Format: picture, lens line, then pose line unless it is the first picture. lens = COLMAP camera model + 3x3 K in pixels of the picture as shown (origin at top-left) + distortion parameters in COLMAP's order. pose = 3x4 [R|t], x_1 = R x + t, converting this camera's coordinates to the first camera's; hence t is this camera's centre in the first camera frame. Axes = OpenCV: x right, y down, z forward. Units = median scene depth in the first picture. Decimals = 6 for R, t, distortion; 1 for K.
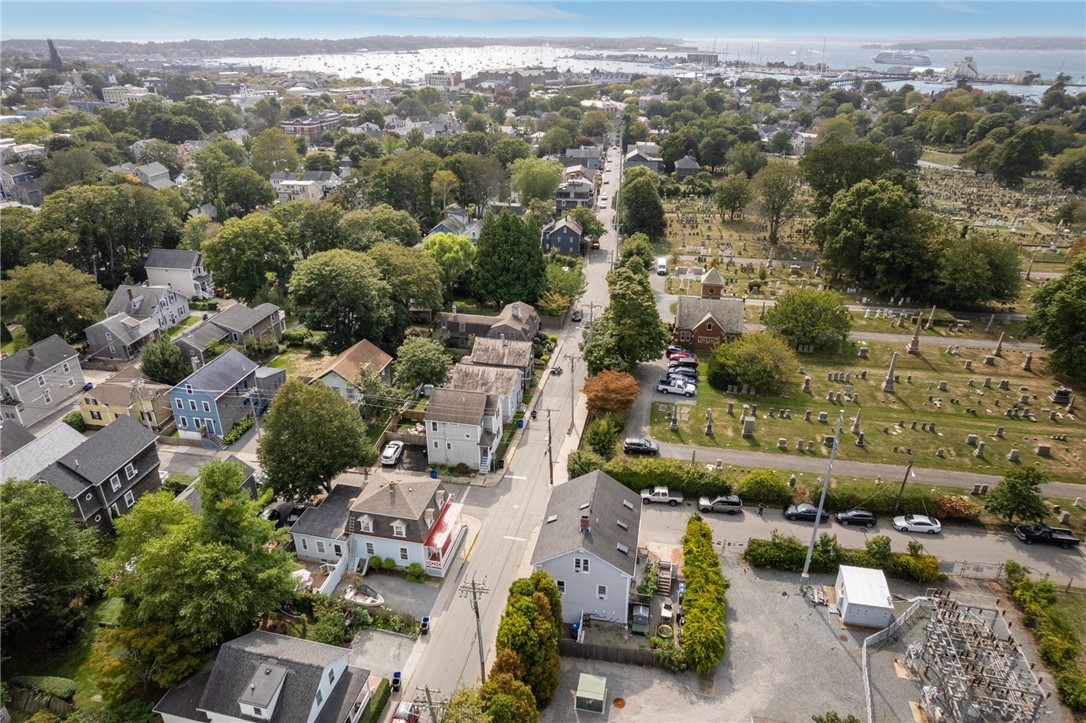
lens RADIAL K [[689.6, 0, 543.0], [0, 689.6, 361.5], [0, 0, 1]] dist [-0.077486, 0.069256]
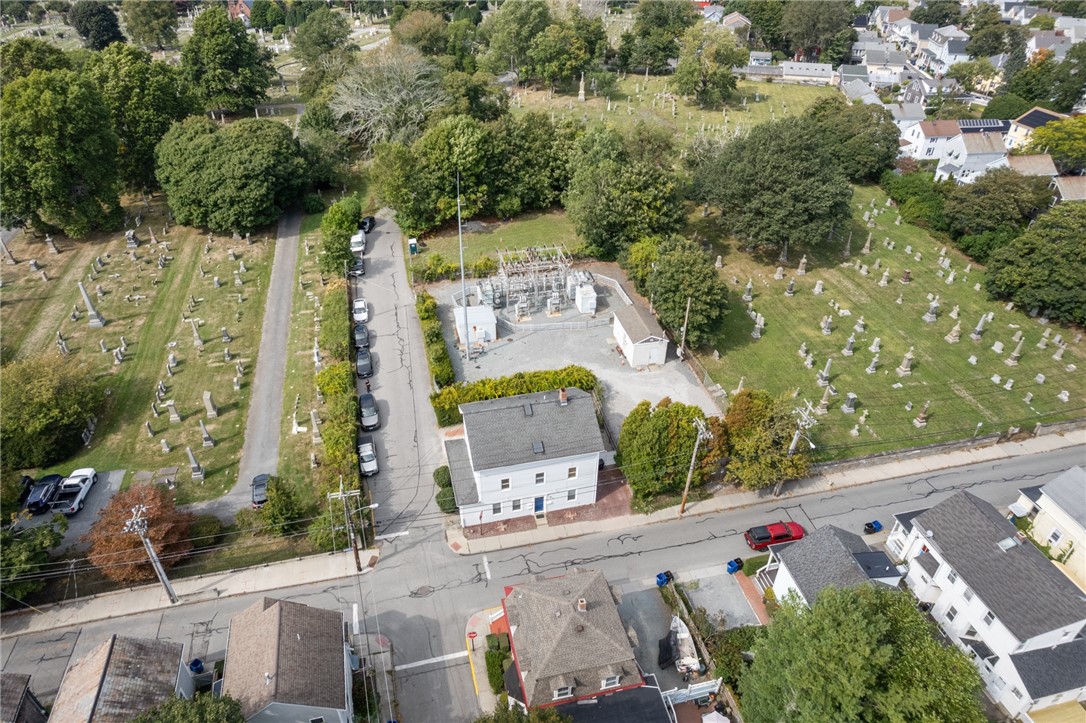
lens RADIAL K [[689.6, 0, 543.0], [0, 689.6, 361.5], [0, 0, 1]] dist [-0.077486, 0.069256]
pose [[-0.427612, -0.527788, 0.733886, -0.380475], [0.384461, 0.628584, 0.676071, -0.290198], [-0.818131, 0.571246, -0.065876, 0.628432]]
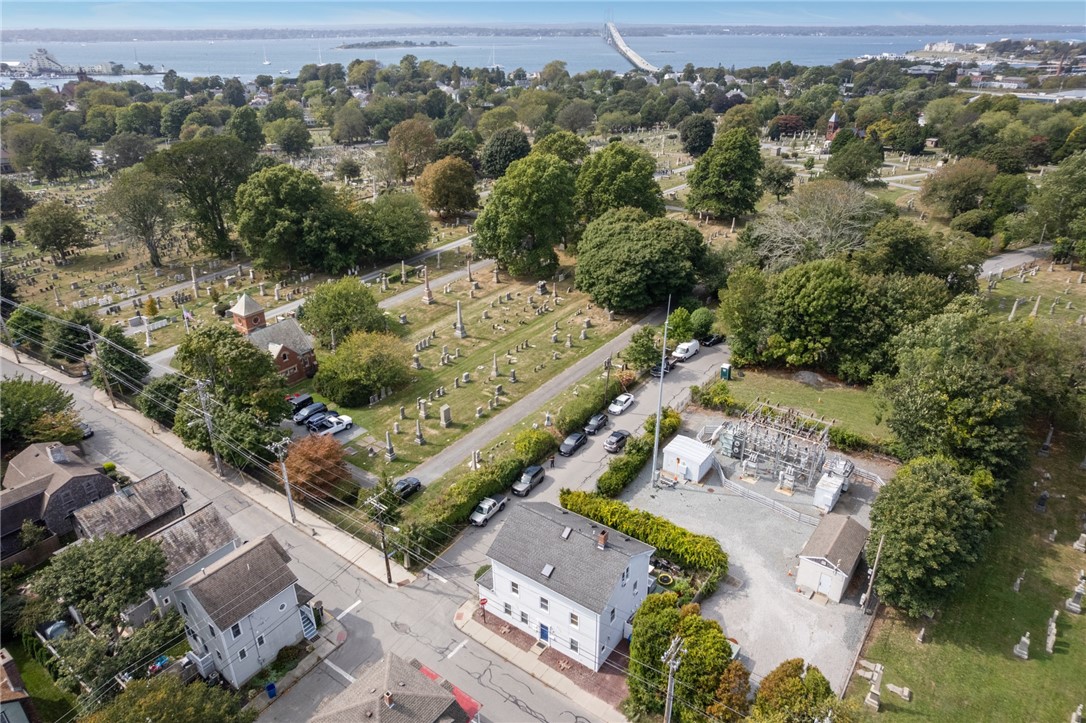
lens RADIAL K [[704.1, 0, 543.0], [0, 704.1, 361.5], [0, 0, 1]] dist [-0.083140, 0.074879]
pose [[0.414590, -0.400338, 0.817217, -0.381295], [0.399048, 0.887066, 0.232111, -0.133074], [-0.817848, 0.229878, 0.527523, 0.305601]]
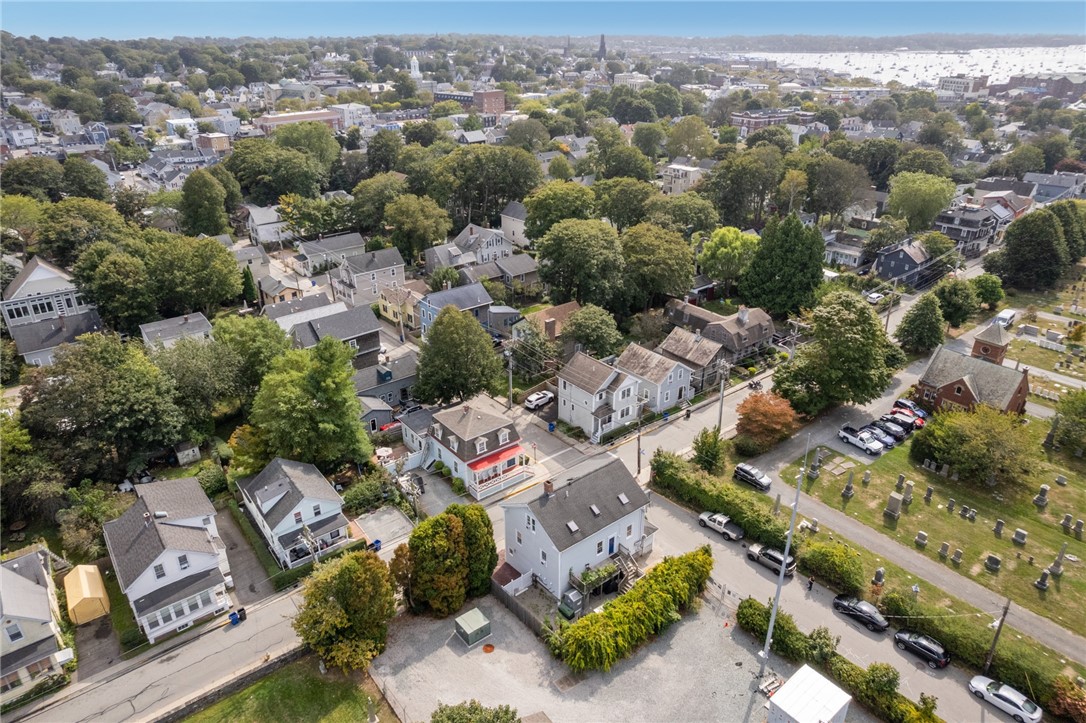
lens RADIAL K [[704.1, 0, 543.0], [0, 704.1, 361.5], [0, 0, 1]] dist [-0.083140, 0.074879]
pose [[0.768592, 0.270808, -0.579594, 0.365170], [-0.273048, 0.958183, 0.085614, -0.021435], [0.578542, 0.092455, 0.810396, 0.069829]]
